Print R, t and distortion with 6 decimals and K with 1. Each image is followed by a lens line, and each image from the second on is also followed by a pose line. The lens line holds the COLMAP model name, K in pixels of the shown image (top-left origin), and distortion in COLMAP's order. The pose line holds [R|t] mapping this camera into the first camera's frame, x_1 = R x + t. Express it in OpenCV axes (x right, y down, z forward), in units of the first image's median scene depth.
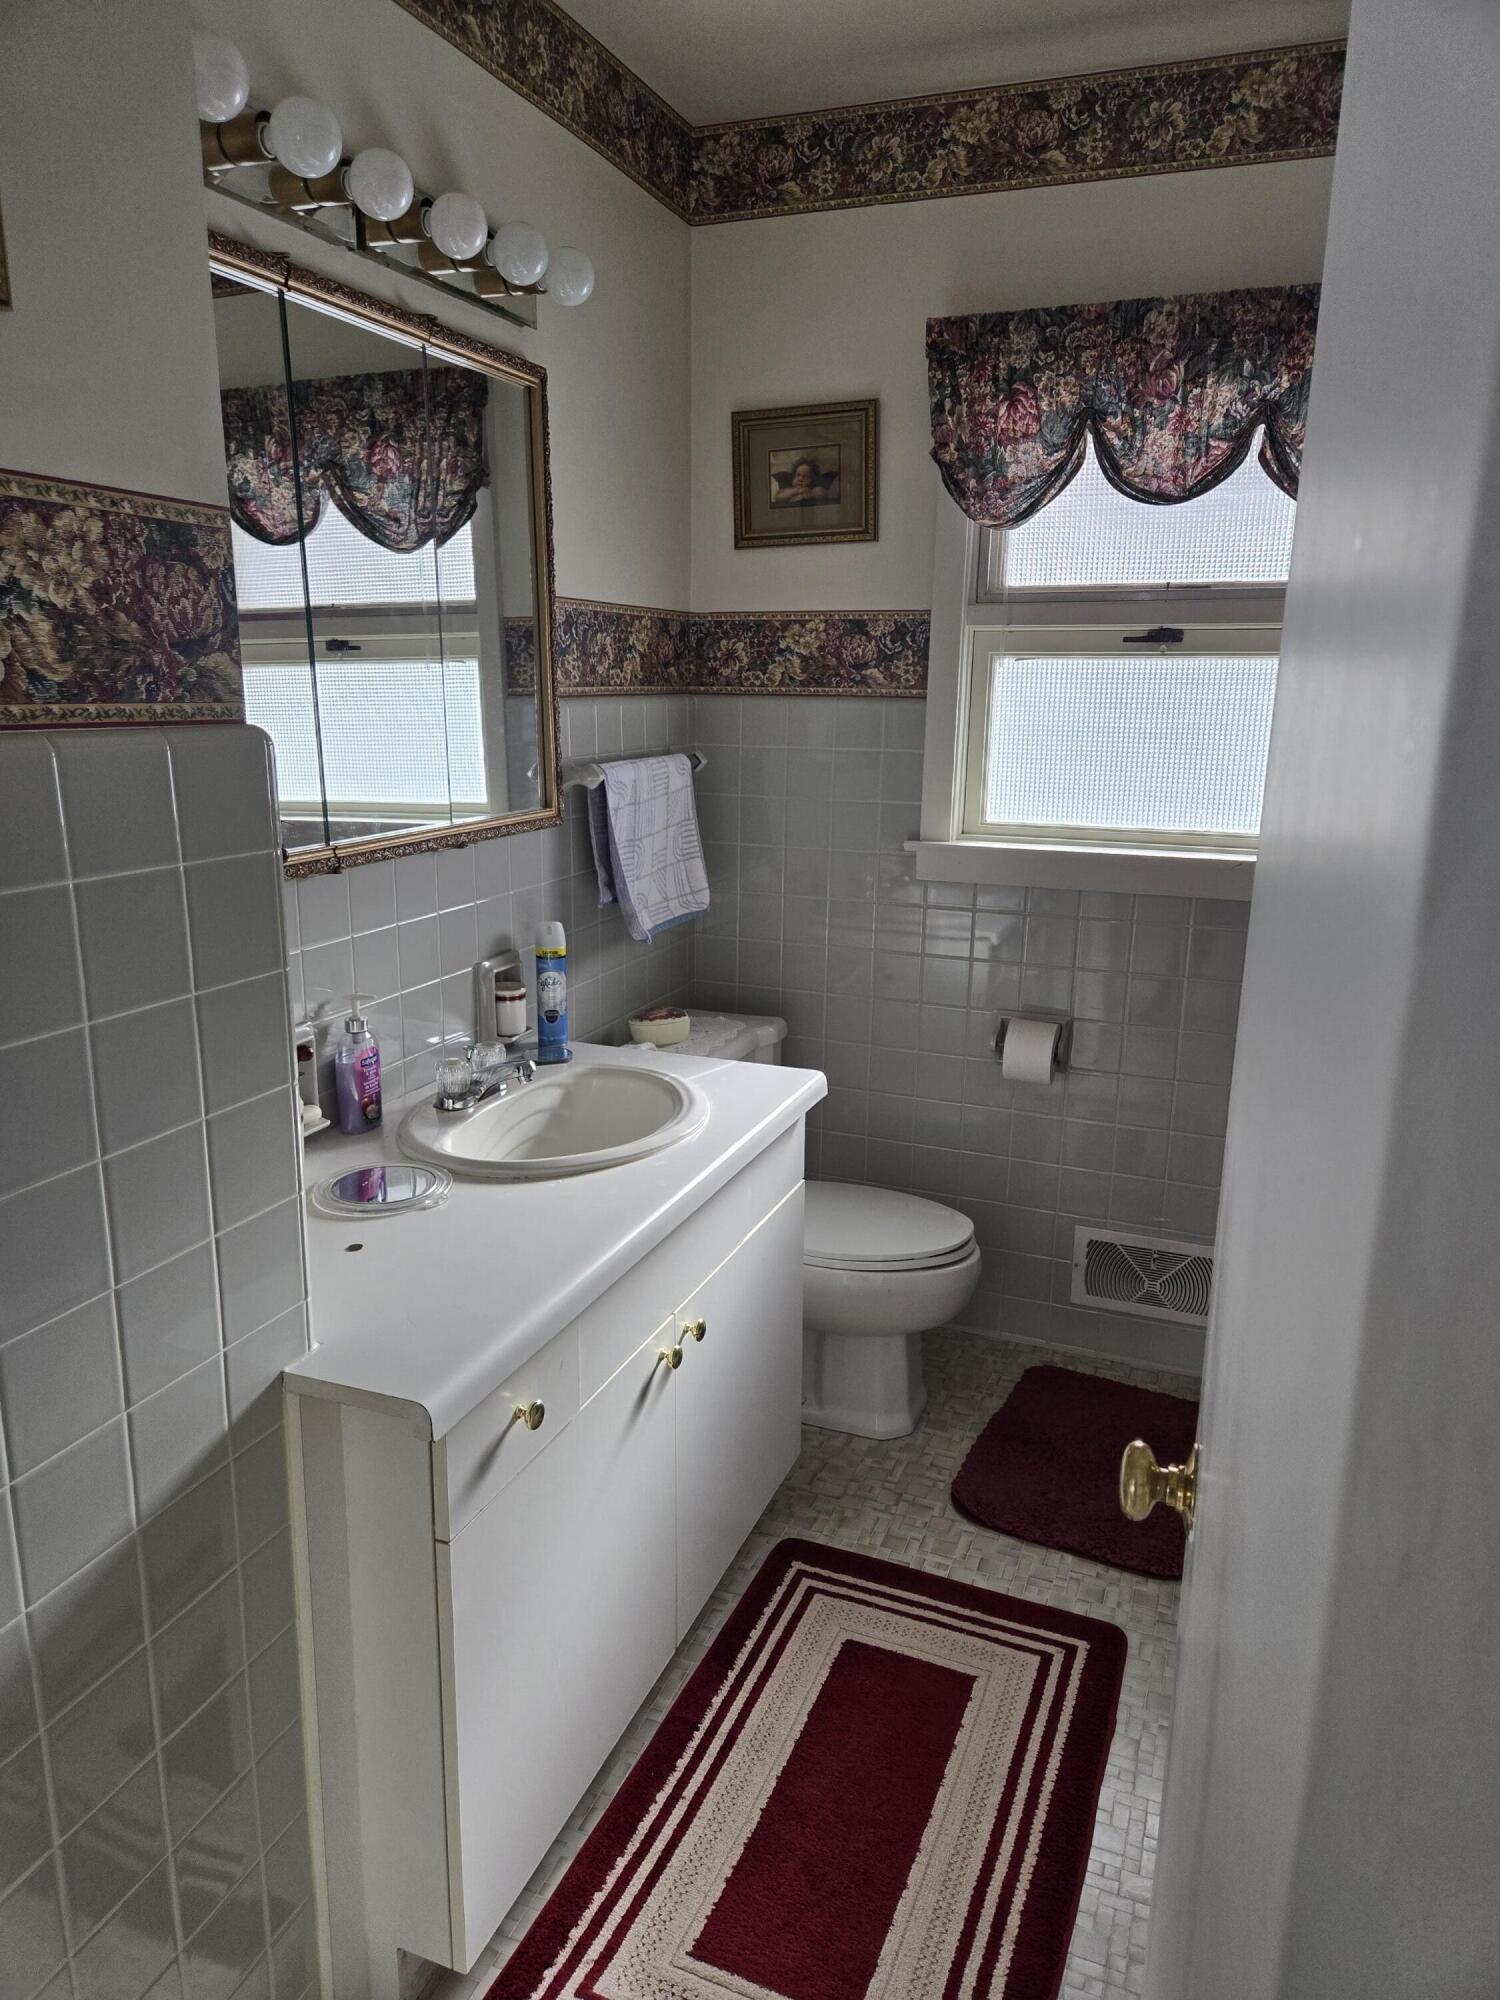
lens RADIAL K [[1344.7, 0, 746.4], [0, 1344.7, 1000.6], [0, 0, 1]] dist [0.060011, -0.070077]
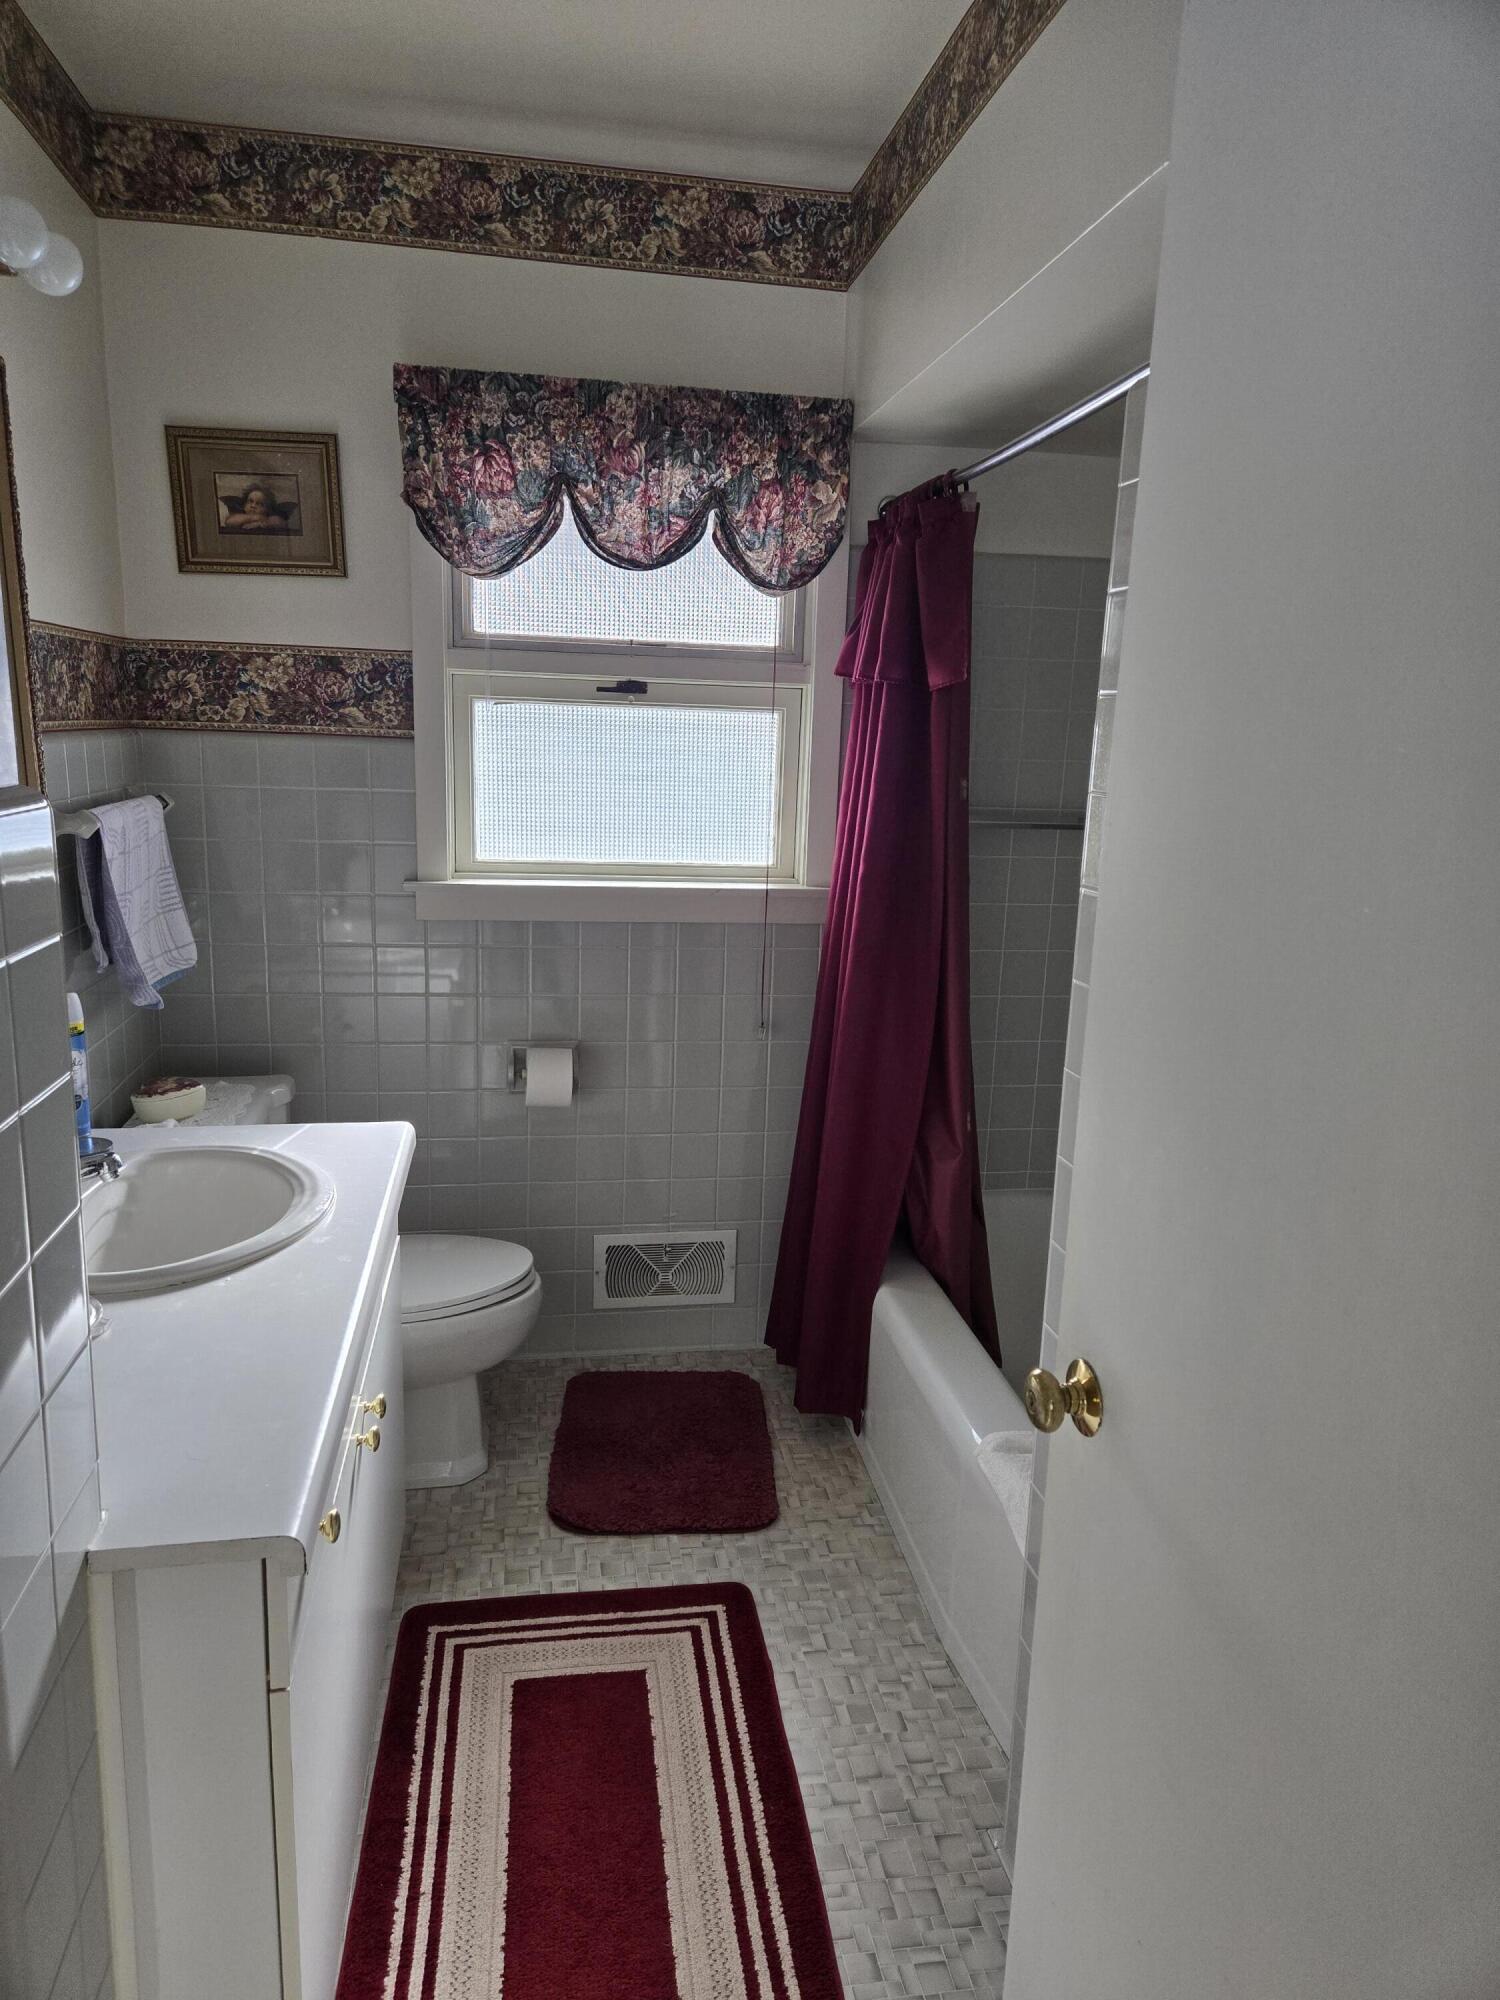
lens RADIAL K [[1344.7, 0, 746.4], [0, 1344.7, 1000.6], [0, 0, 1]] dist [0.060011, -0.070077]
pose [[0.848540, -0.090054, 0.521411, -0.211519], [0.098896, 0.995038, 0.010913, -0.018904], [-0.519807, 0.042306, 0.853236, 0.028262]]
